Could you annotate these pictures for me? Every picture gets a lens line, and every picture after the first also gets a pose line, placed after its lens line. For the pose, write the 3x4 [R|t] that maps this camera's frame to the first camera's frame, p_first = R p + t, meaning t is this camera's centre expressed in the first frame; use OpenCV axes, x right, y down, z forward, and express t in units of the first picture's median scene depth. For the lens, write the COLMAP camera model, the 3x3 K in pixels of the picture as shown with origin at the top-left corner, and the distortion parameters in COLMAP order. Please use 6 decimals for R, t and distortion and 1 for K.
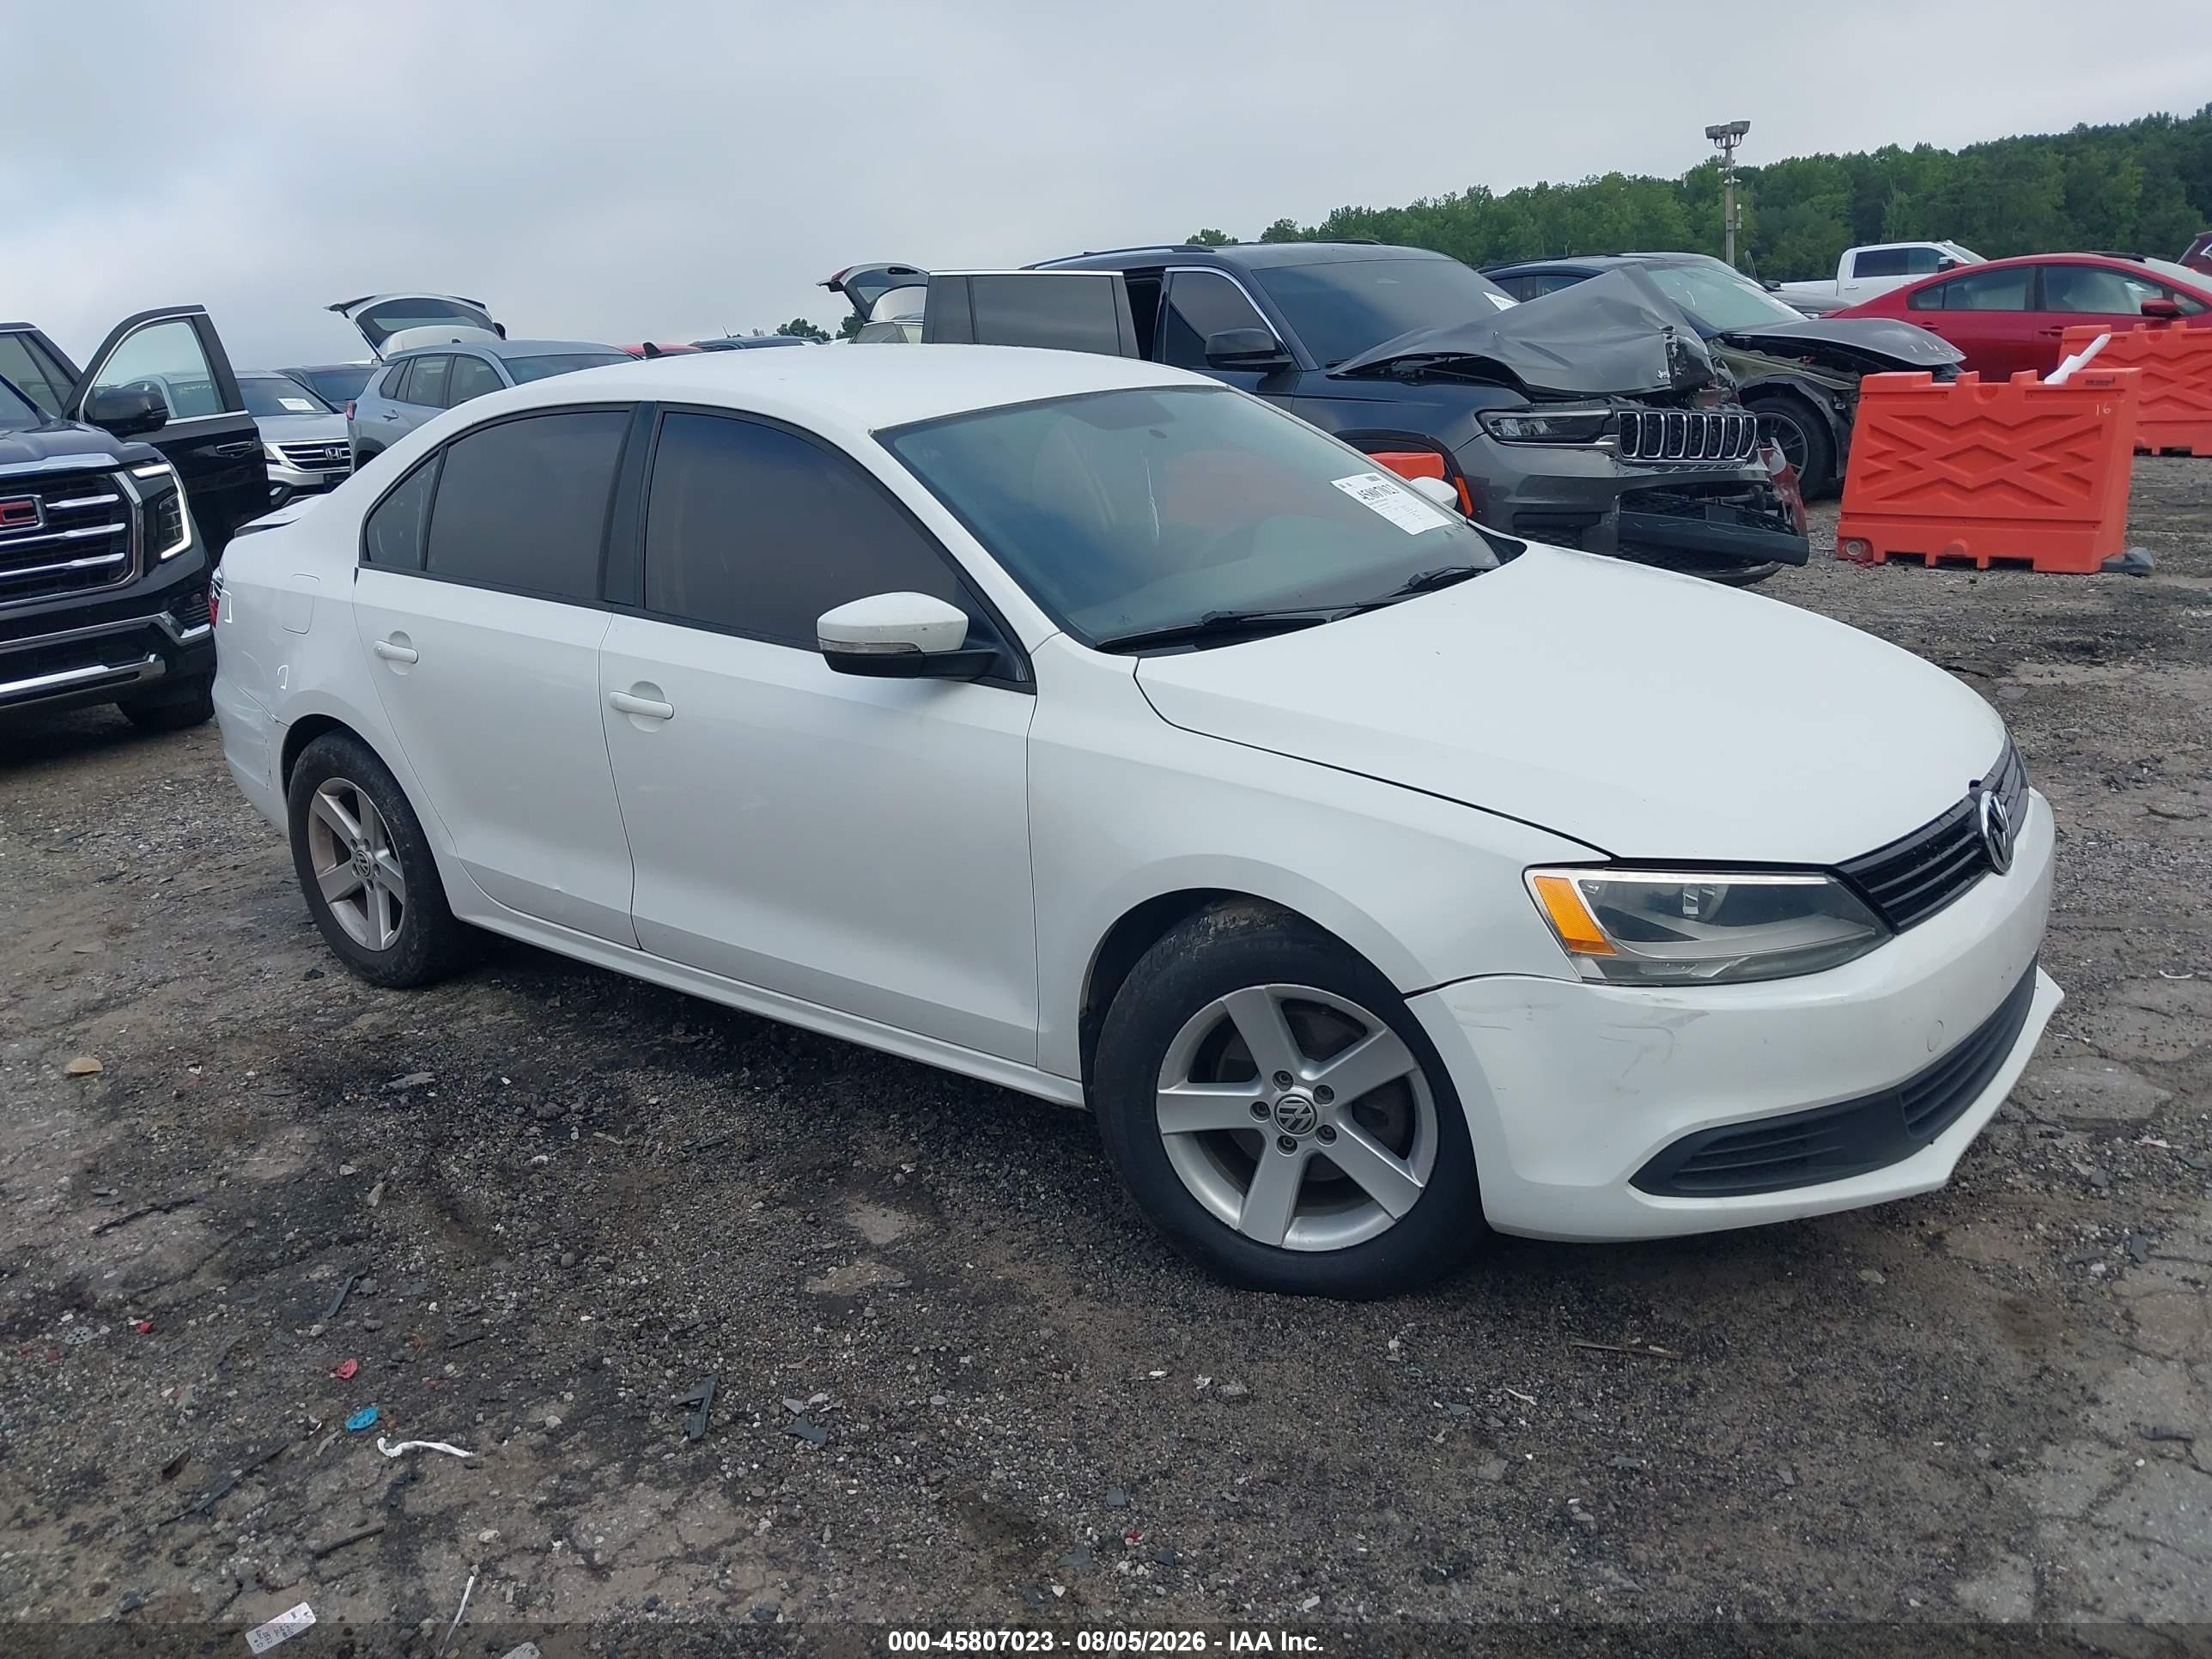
lens RADIAL K [[1815.2, 0, 1224.4], [0, 1815.2, 825.2], [0, 0, 1]] dist [0.056095, -0.087241]
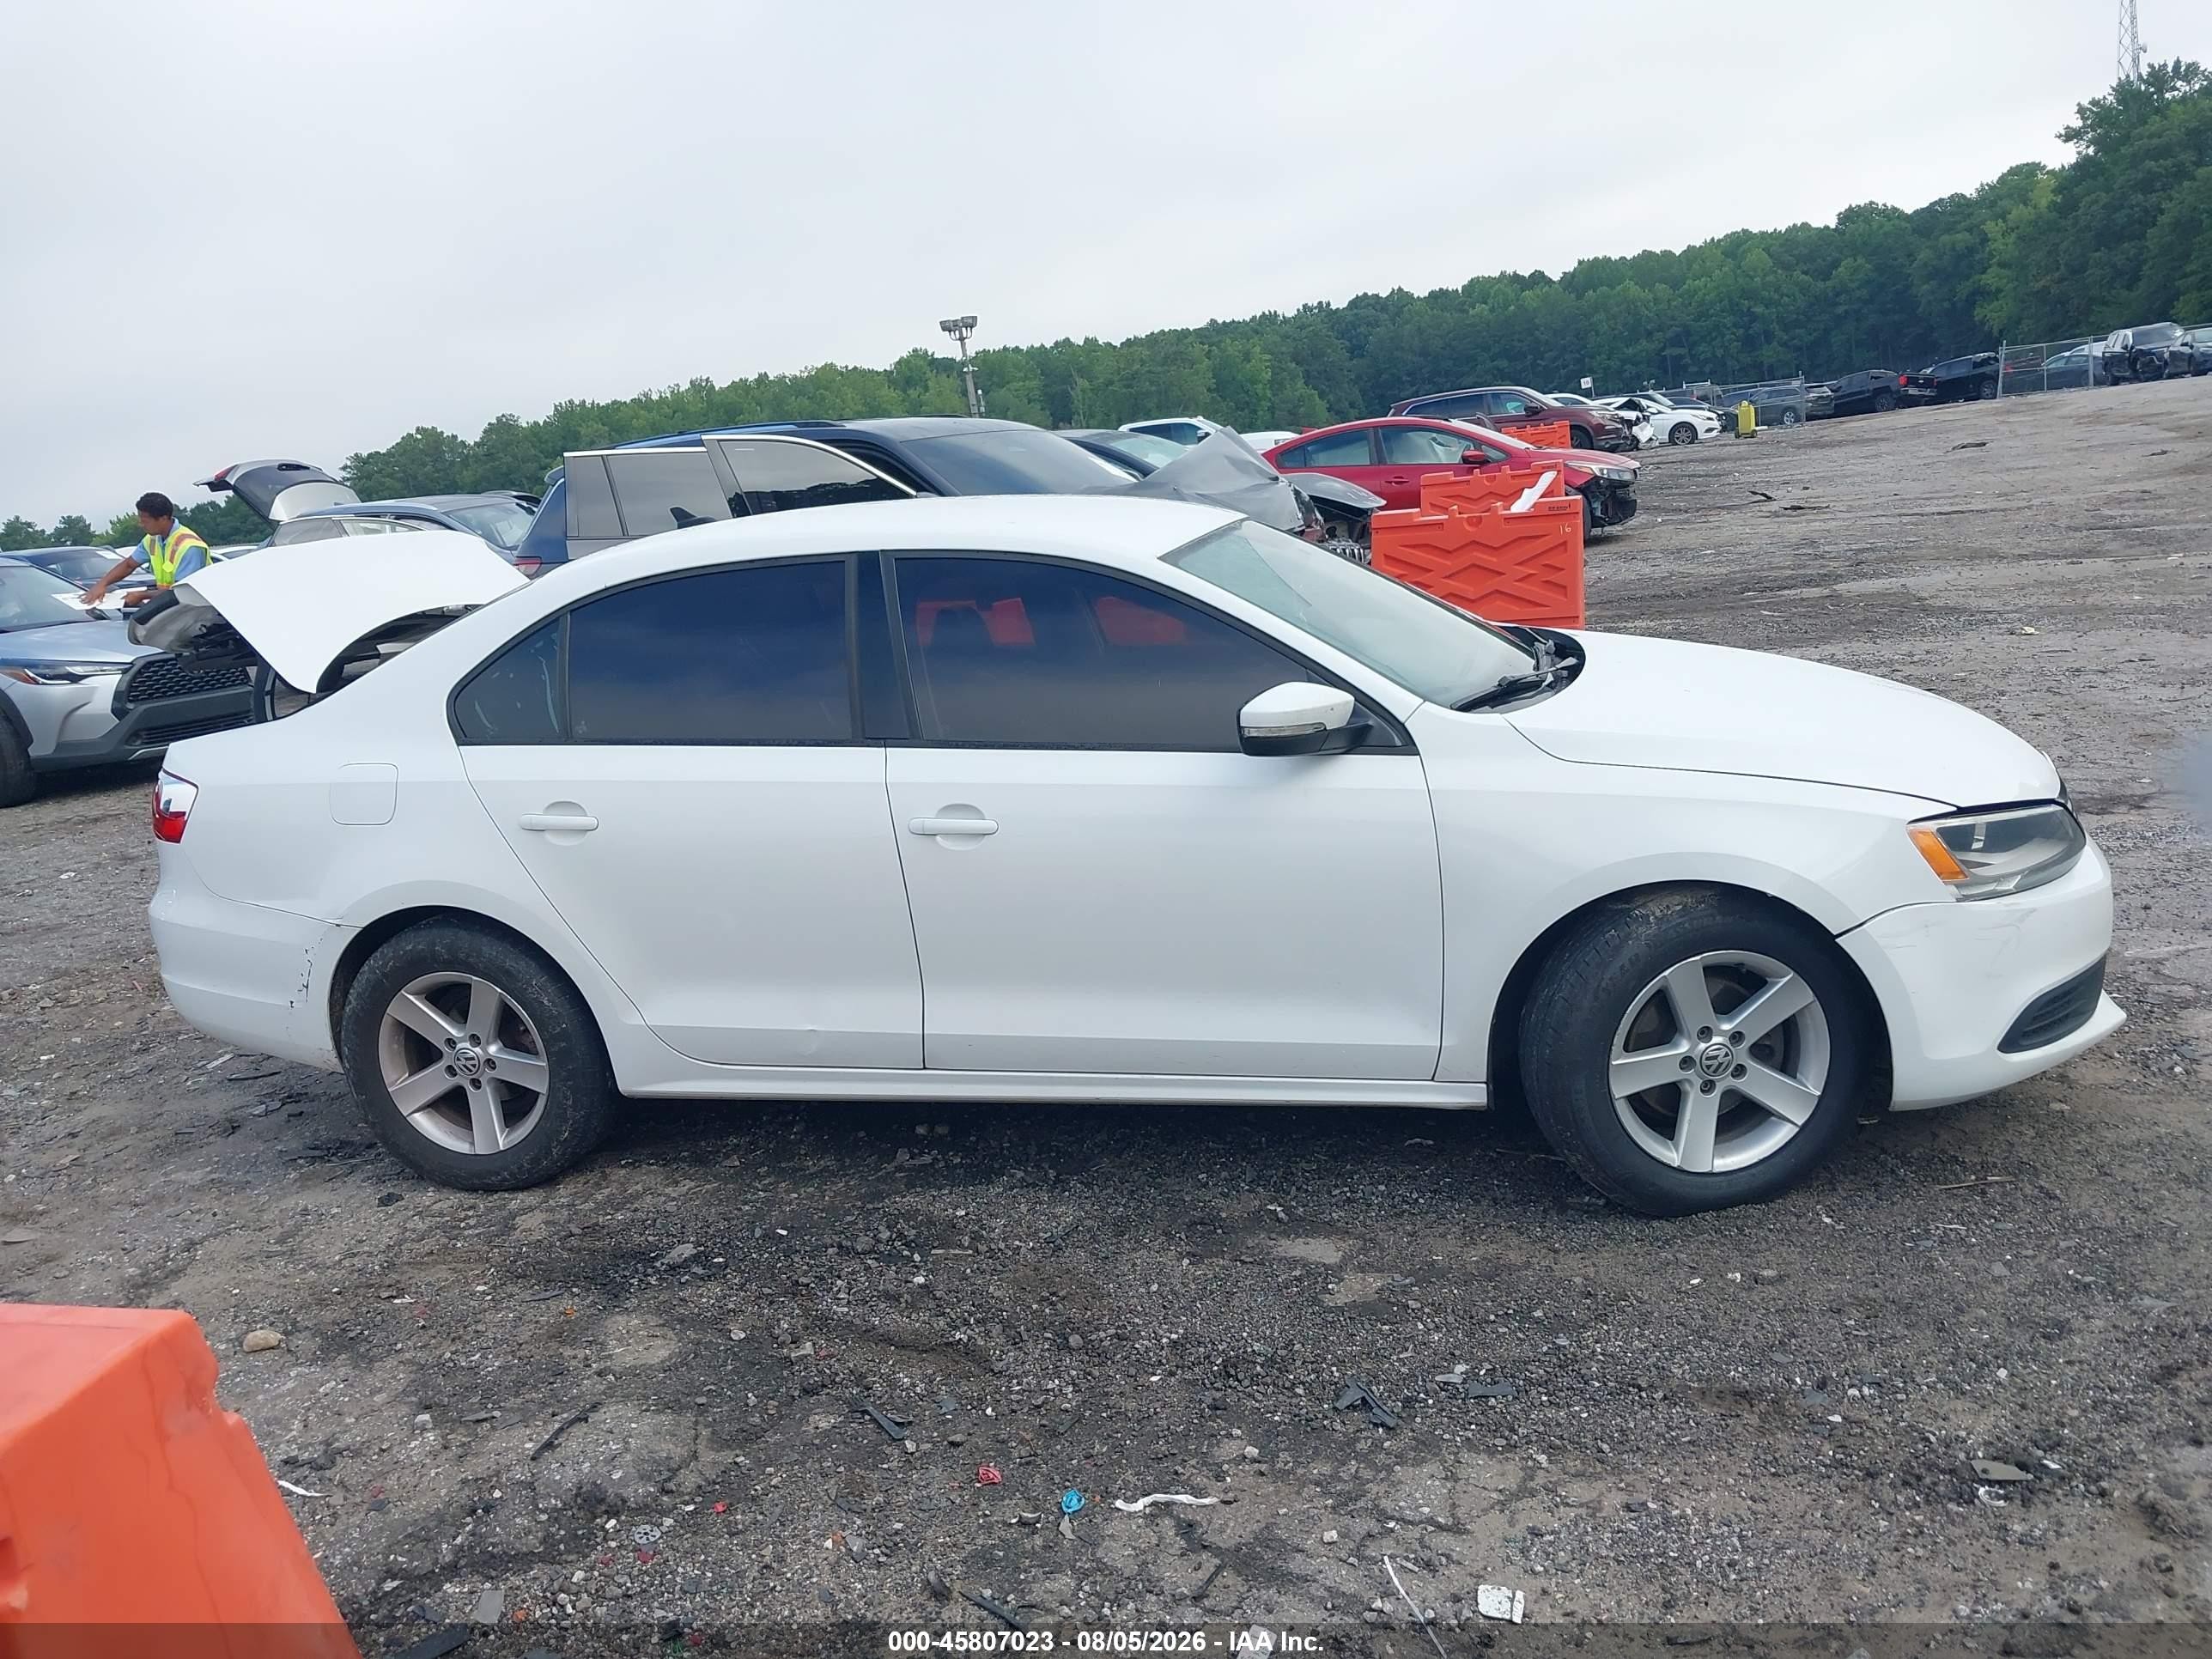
lens RADIAL K [[1840.8, 0, 1106.0], [0, 1840.8, 829.5], [0, 0, 1]] dist [0.002968, -0.007224]
pose [[0.907465, -0.114102, 0.404335, -0.558197], [0.153500, 0.985923, -0.066280, 0.016535], [-0.391081, 0.122212, 0.912206, 0.003101]]
